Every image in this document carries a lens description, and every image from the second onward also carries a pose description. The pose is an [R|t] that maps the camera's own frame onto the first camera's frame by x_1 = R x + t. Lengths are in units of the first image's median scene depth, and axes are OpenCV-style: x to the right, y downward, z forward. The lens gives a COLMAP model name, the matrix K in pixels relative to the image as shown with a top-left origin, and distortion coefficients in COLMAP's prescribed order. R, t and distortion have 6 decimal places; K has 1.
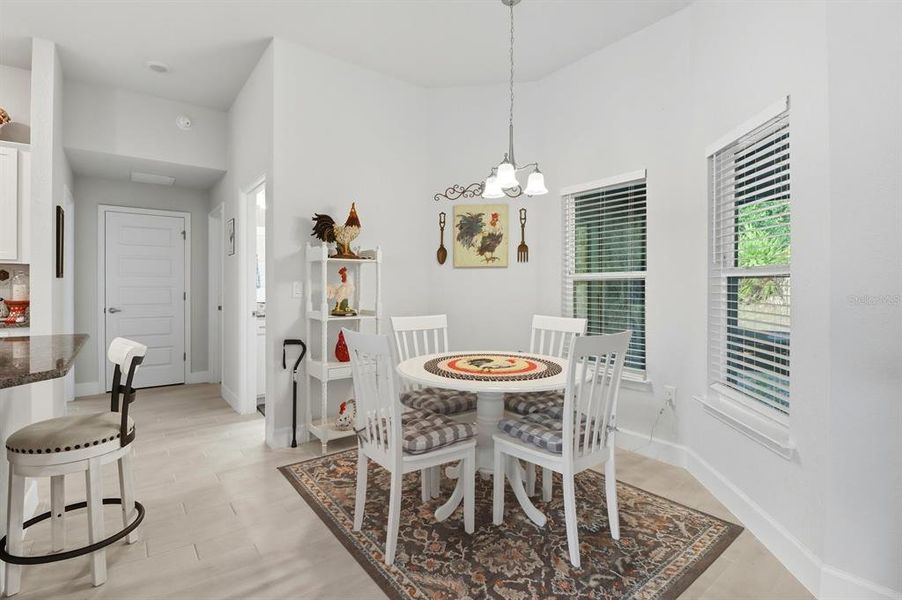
lens RADIAL K [[411.2, 0, 449.3], [0, 411.2, 297.1], [0, 0, 1]] dist [-0.002147, -0.000465]
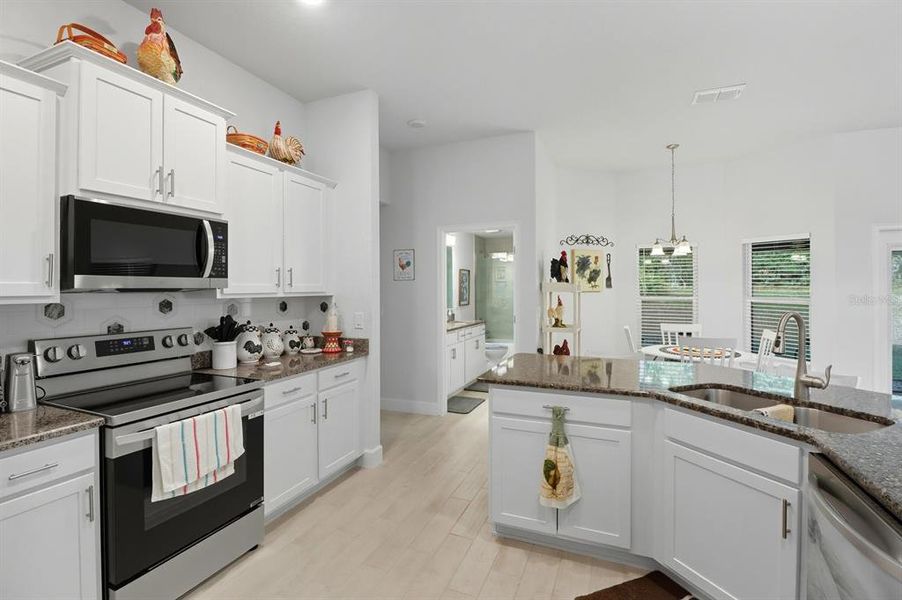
lens RADIAL K [[411.2, 0, 450.0], [0, 411.2, 295.6], [0, 0, 1]] dist [-0.002147, -0.000465]
pose [[0.870605, -0.015014, 0.491754, -1.120748], [0.018456, 0.999827, -0.002149, -0.065278], [-0.491637, 0.010947, 0.870732, -0.056957]]
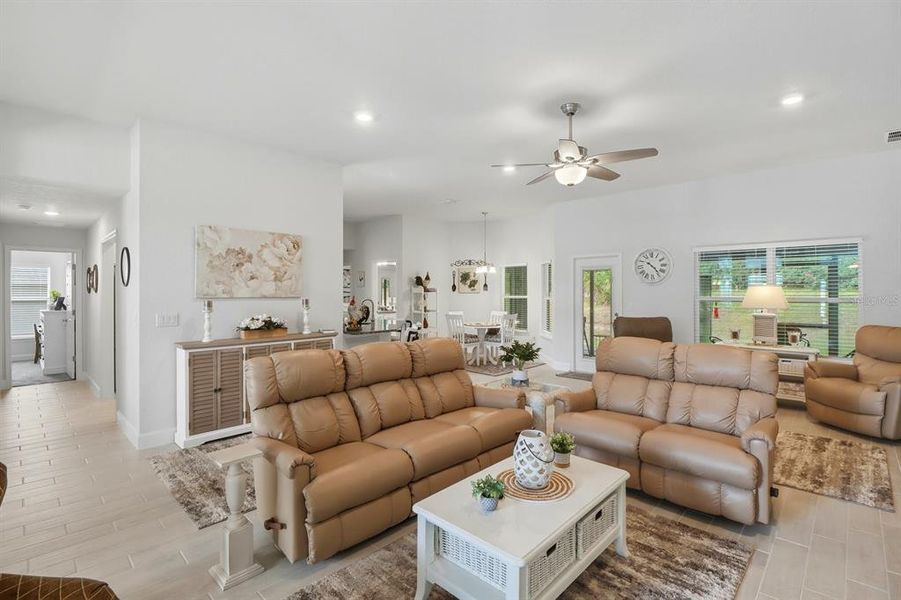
lens RADIAL K [[410.7, 0, 452.7], [0, 410.7, 295.8], [0, 0, 1]] dist [-0.002147, -0.000465]
pose [[0.986912, -0.006461, 0.161132, -0.448947], [0.007457, 0.999957, -0.005577, -0.041955], [-0.161089, 0.006705, 0.986917, -1.546407]]
